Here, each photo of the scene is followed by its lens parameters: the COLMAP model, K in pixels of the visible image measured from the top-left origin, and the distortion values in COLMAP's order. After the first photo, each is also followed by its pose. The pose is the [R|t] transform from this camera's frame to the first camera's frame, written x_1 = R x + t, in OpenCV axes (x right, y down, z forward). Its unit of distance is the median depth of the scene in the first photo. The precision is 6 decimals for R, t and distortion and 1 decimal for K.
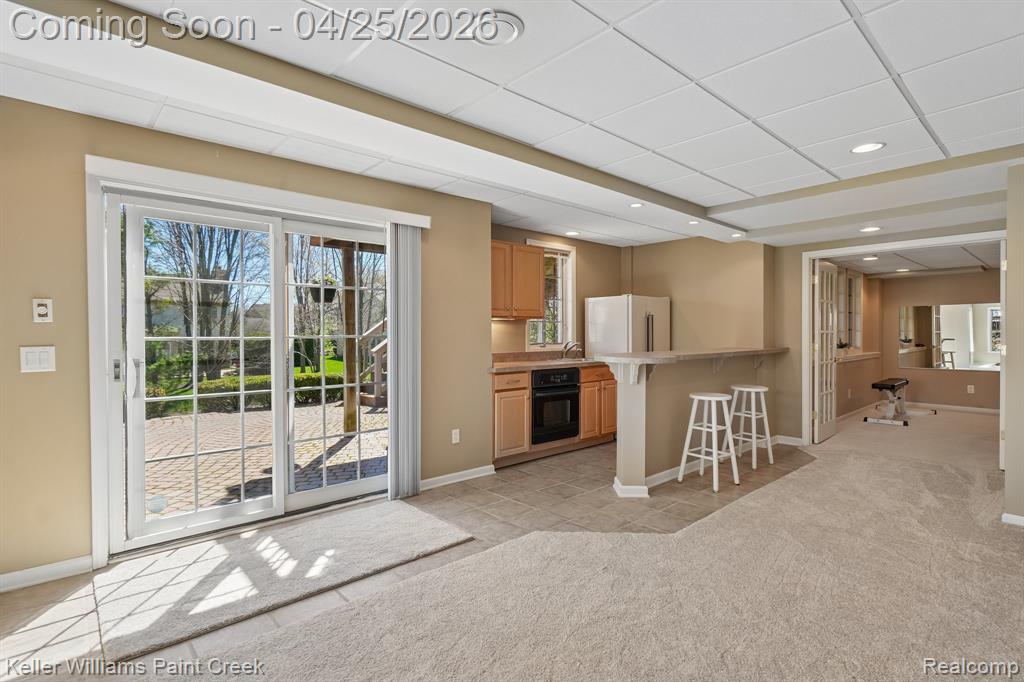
lens RADIAL K [[477.9, 0, 513.0], [0, 477.9, 335.8], [0, 0, 1]] dist [-0.000786, -0.000345]
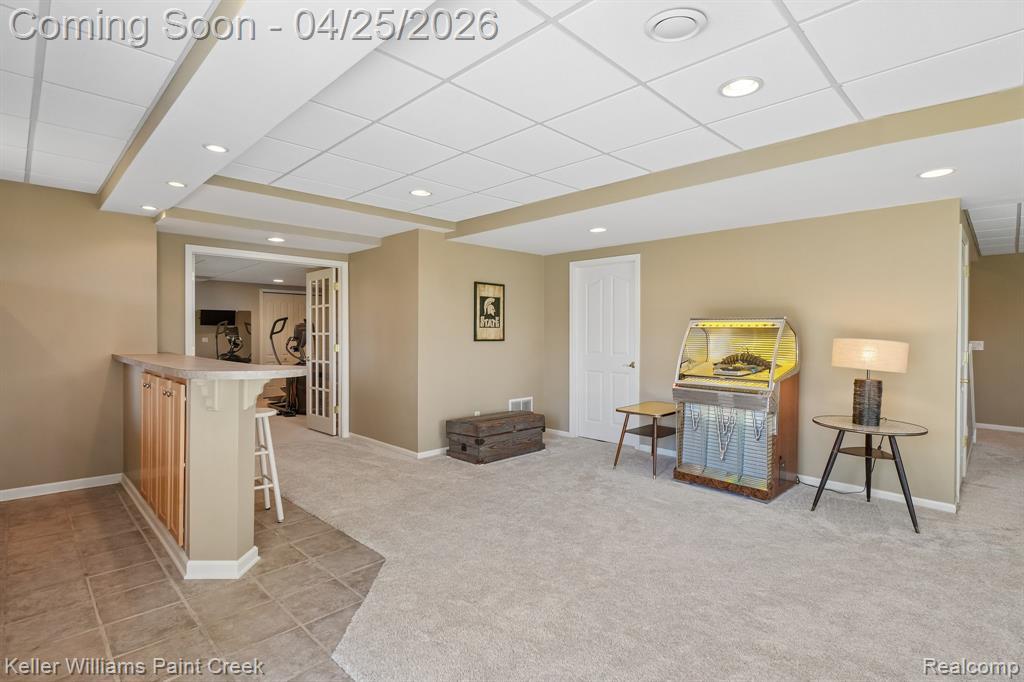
lens RADIAL K [[487.5, 0, 513.6], [0, 487.5, 334.0], [0, 0, 1]] dist [0.025412, -0.000216]
pose [[-0.004427, 0.005239, 0.999976, -0.481347], [0.004734, 0.999975, -0.005218, -0.001743], [-0.999979, 0.004710, -0.004452, 0.618118]]
